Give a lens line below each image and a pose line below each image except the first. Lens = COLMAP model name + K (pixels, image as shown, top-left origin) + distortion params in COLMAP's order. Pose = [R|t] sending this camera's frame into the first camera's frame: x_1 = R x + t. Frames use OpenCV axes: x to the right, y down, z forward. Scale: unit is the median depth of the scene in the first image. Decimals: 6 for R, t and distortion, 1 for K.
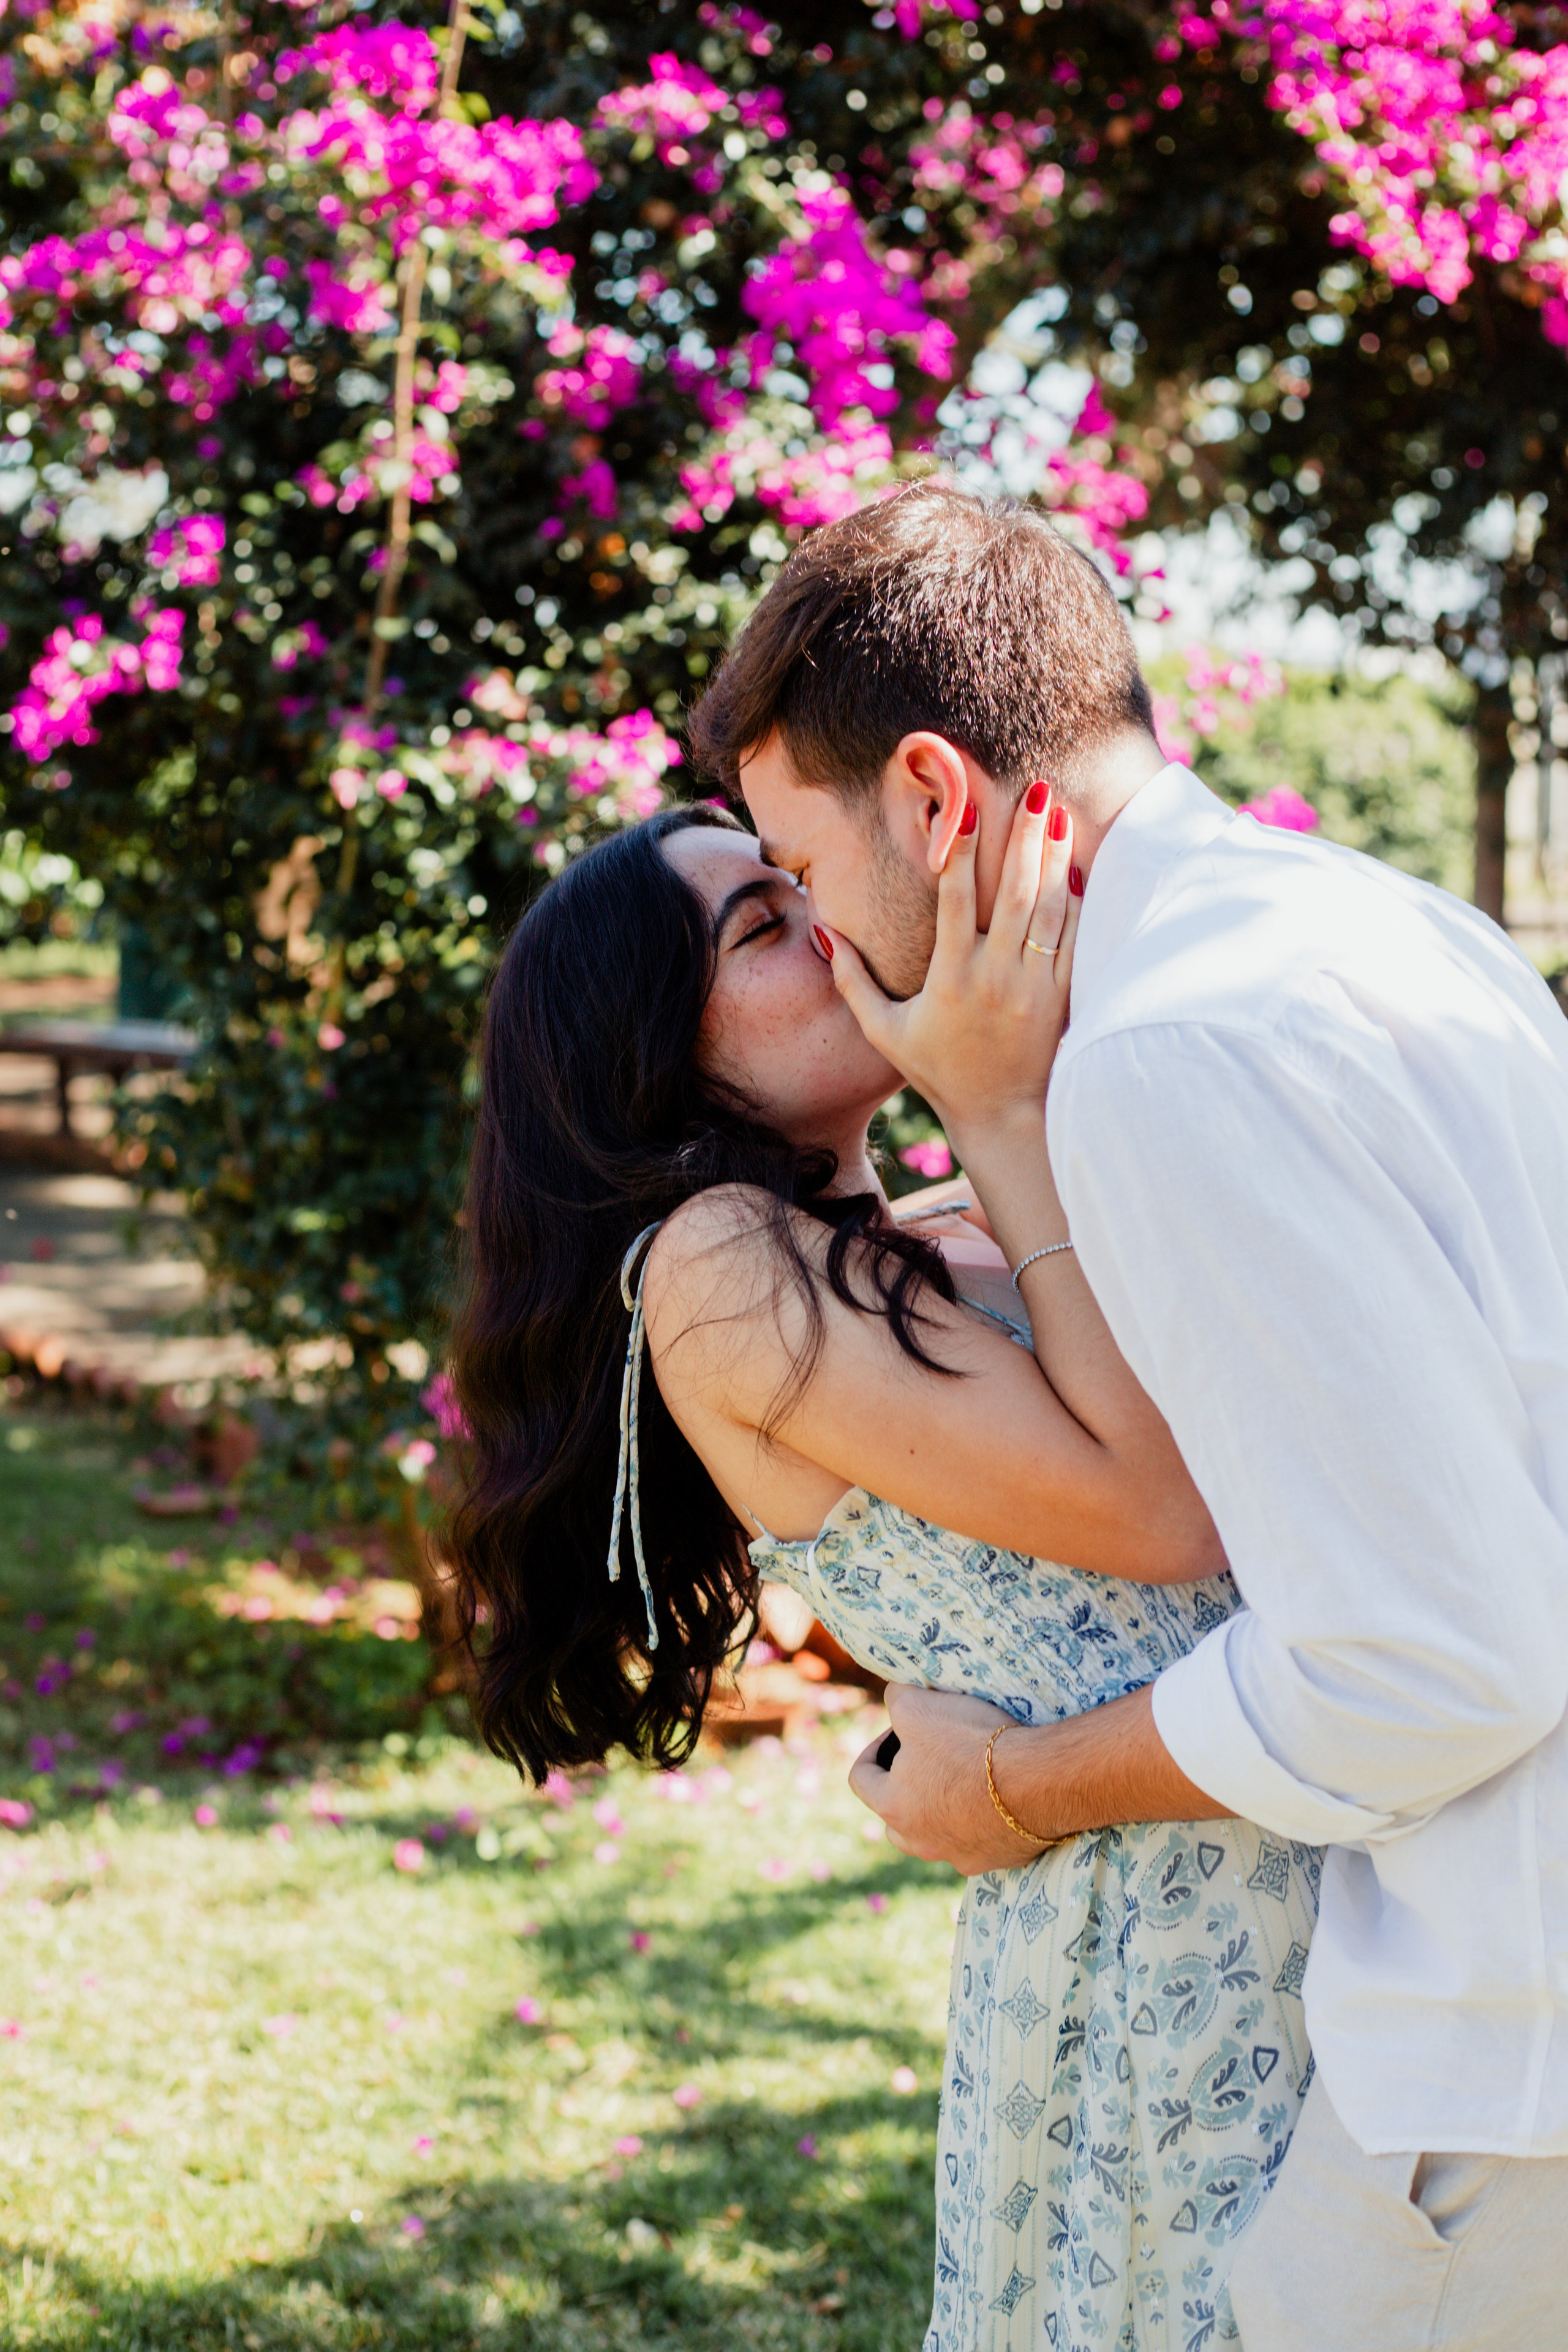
lens RADIAL K [[3586.0, 0, 830.5], [0, 3586.0, 1114.0], [0, 0, 1]] dist [-0.091005, 0.000000]
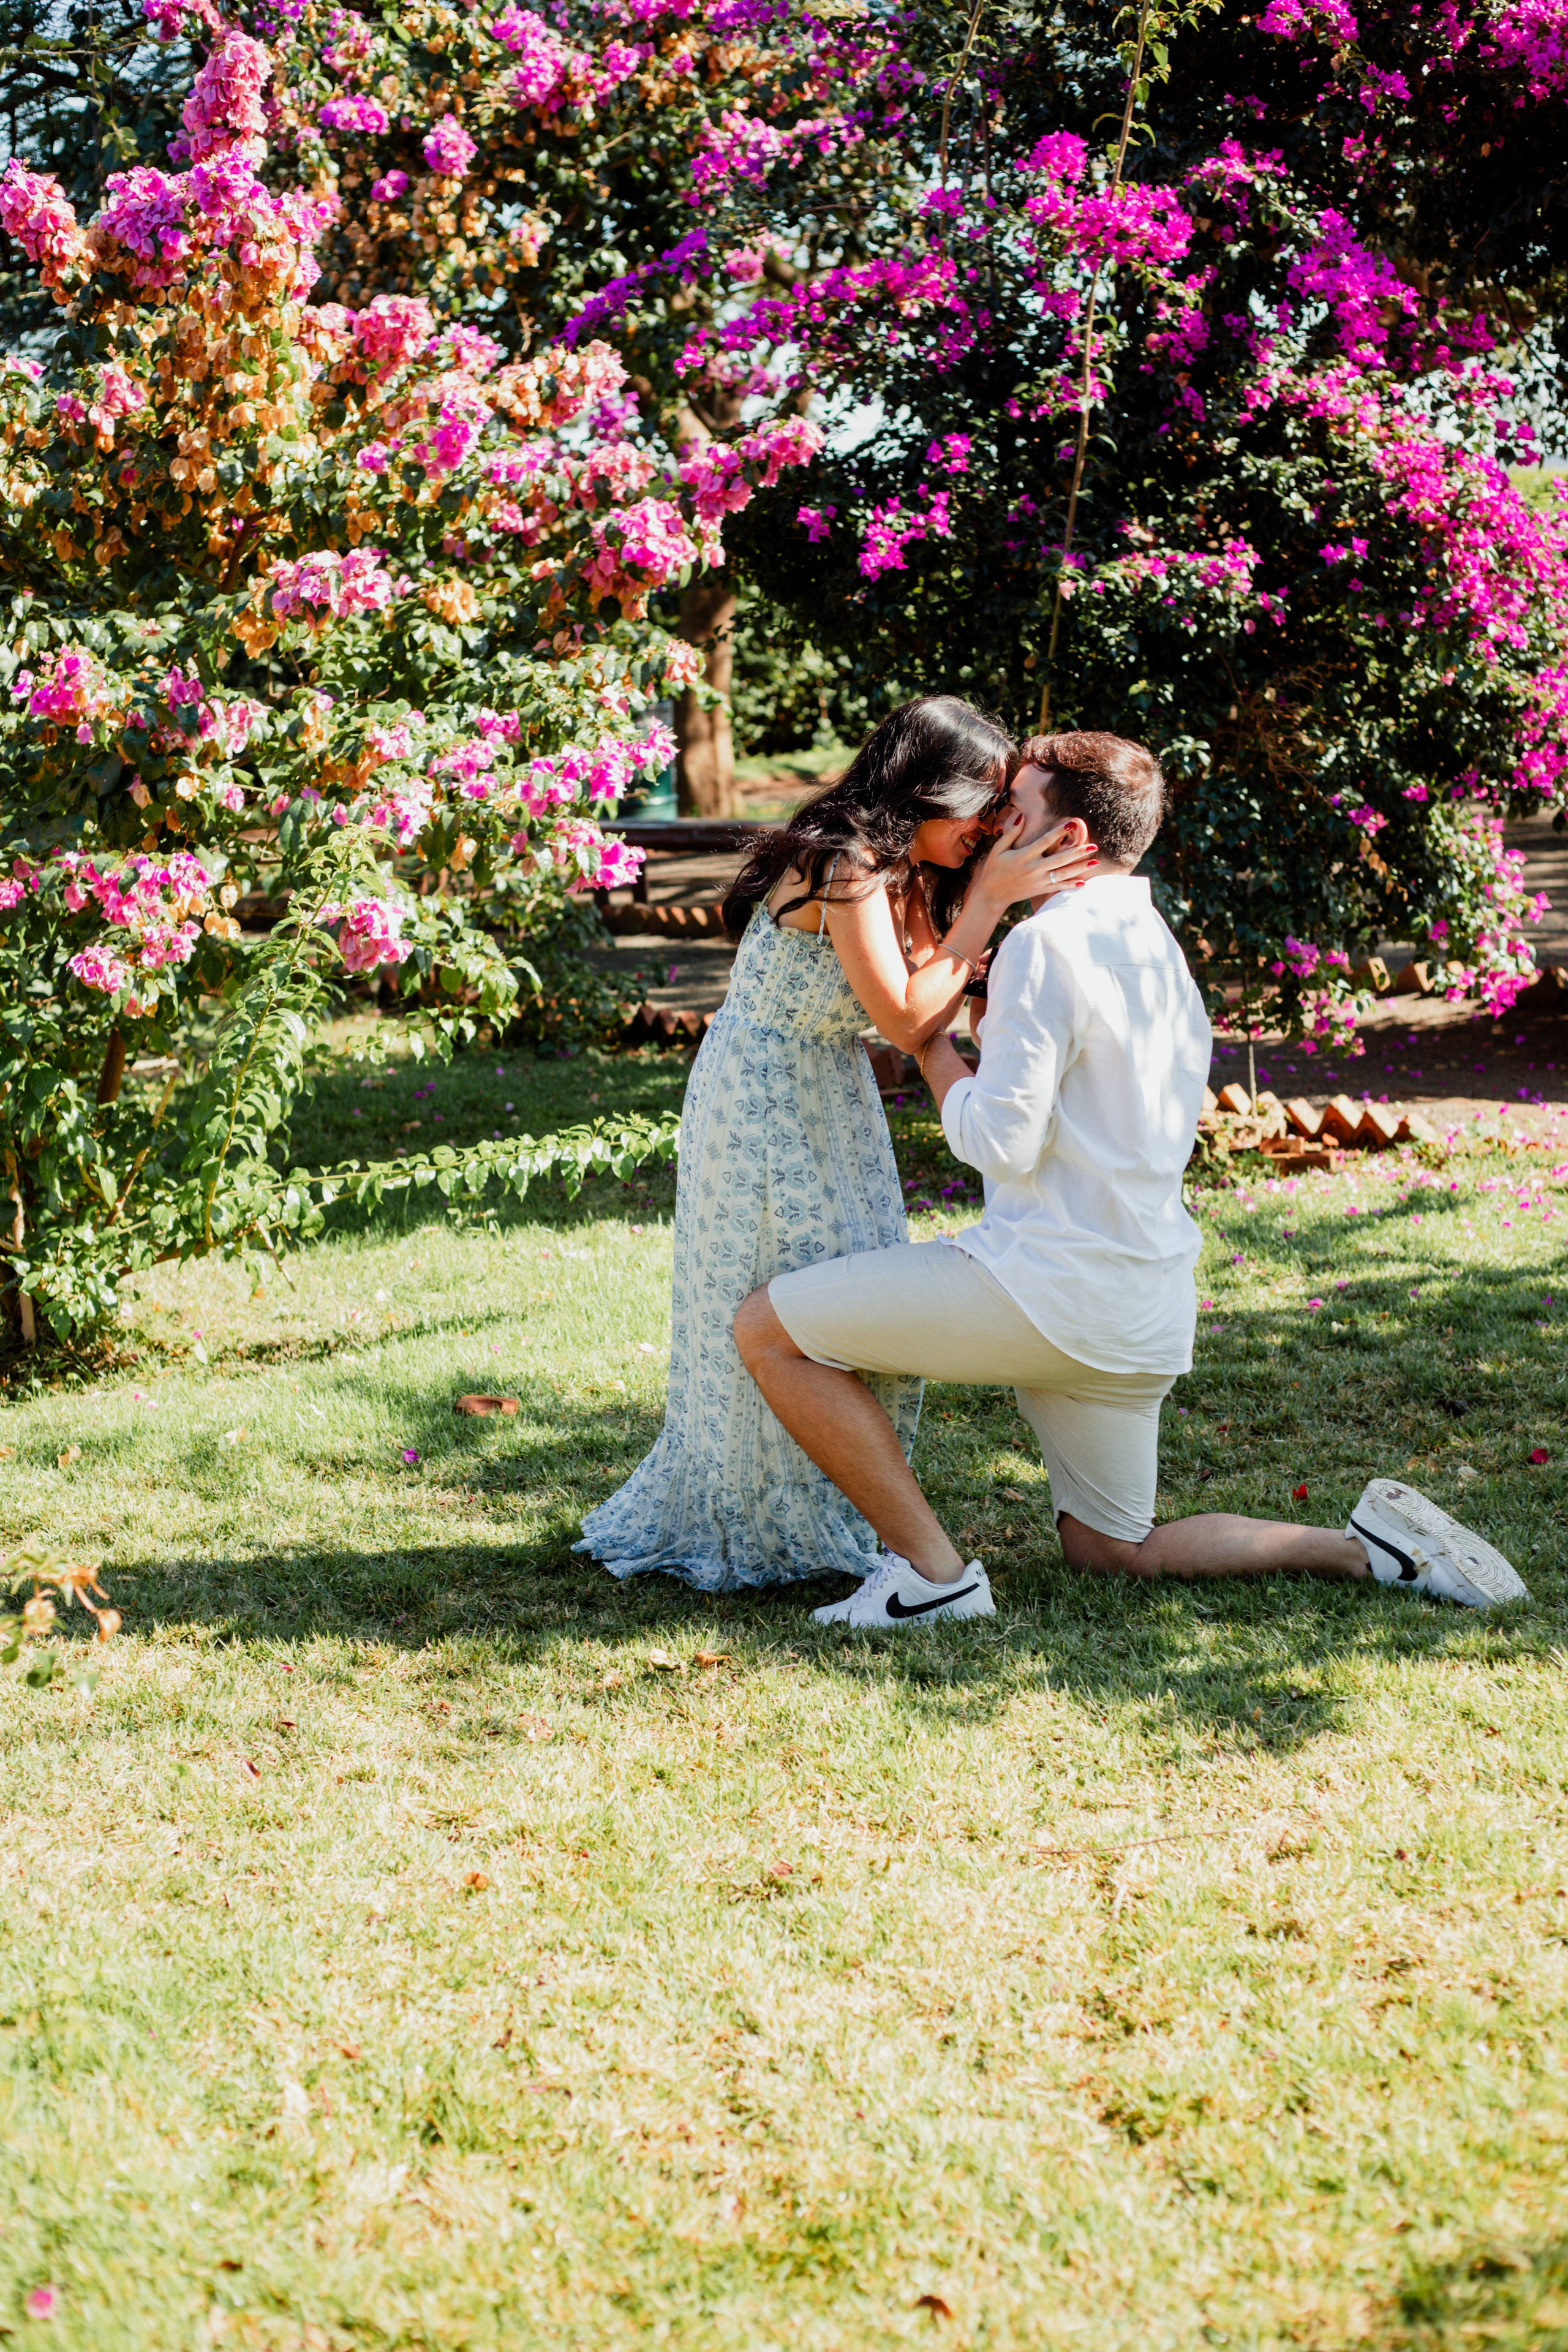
lens RADIAL K [[3586.0, 0, 722.9], [0, 3586.0, 1188.1], [0, 0, 1]] dist [-0.091005, 0.000000]
pose [[0.994617, -0.046799, -0.092447, -0.149803], [0.052594, 0.996734, 0.061272, 0.077132], [0.089278, -0.065804, 0.993831, -0.700769]]
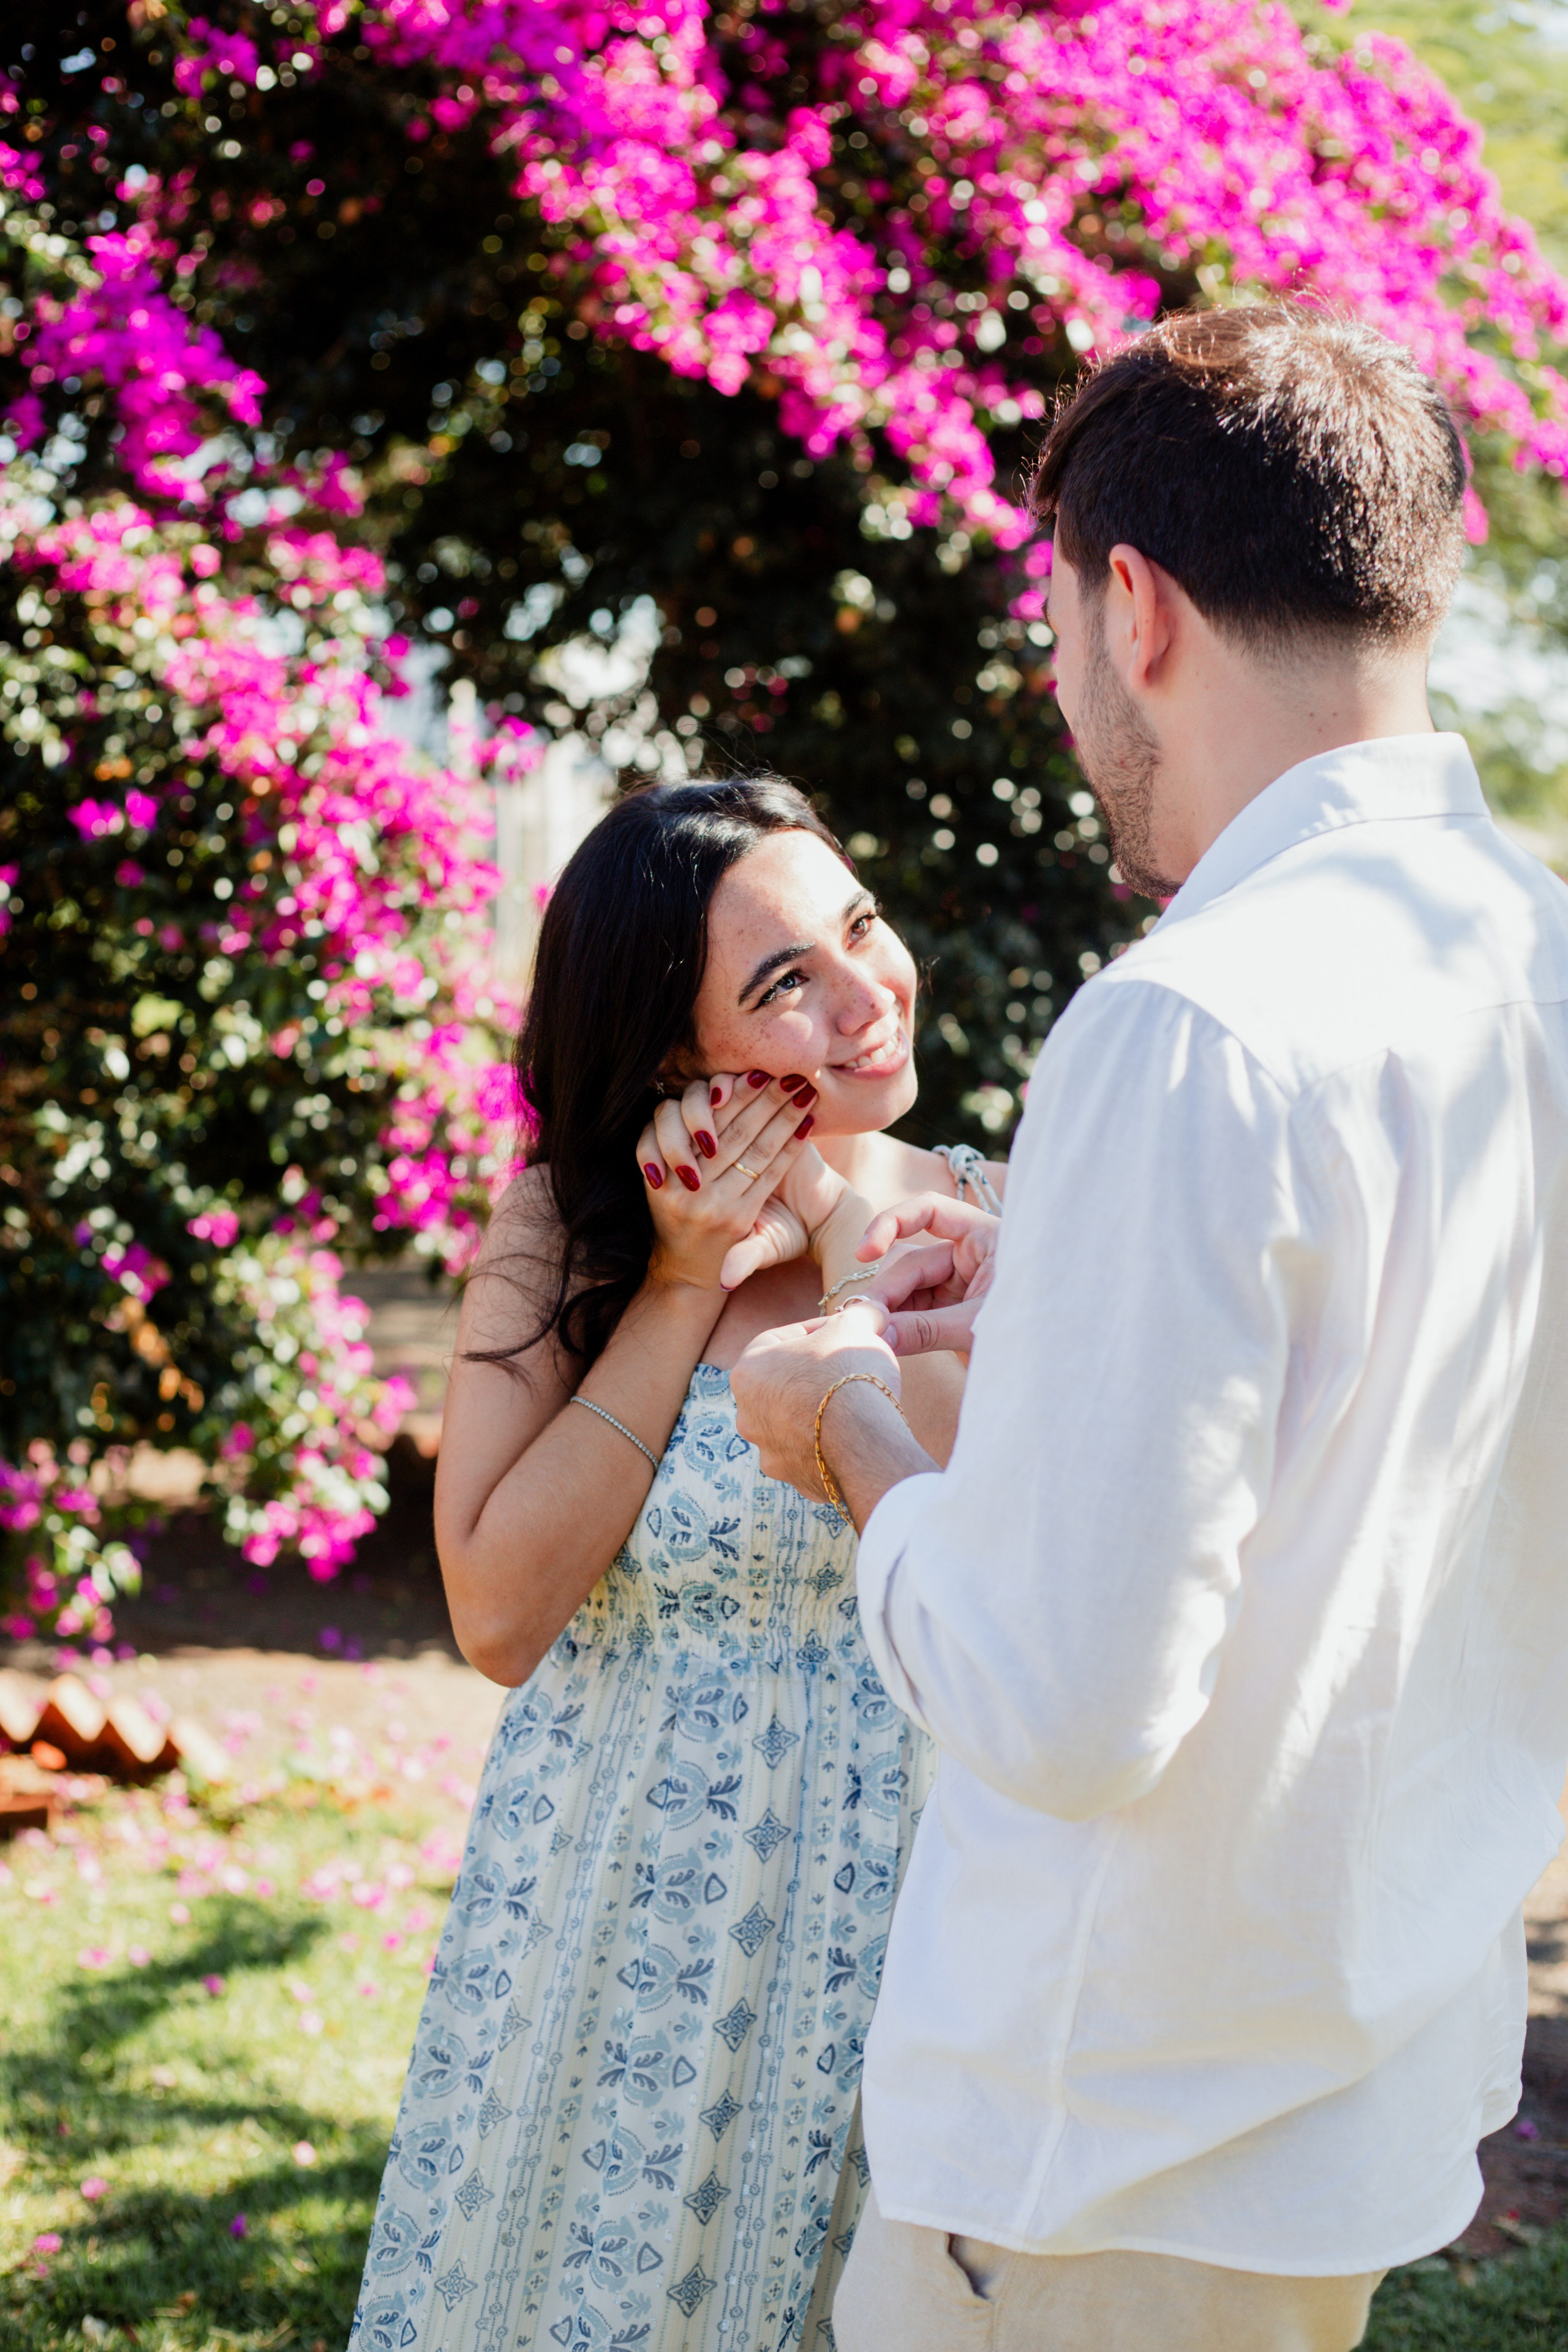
lens RADIAL K [[3586.0, 0, 753.6], [0, 3586.0, 1137.2], [0, 0, 1]] dist [-0.091005, 0.000000]
pose [[0.959176, -0.010258, 0.282622, -0.110851], [0.016087, 0.999703, -0.018313, 0.007095], [-0.282350, 0.022112, 0.959057, 0.009735]]
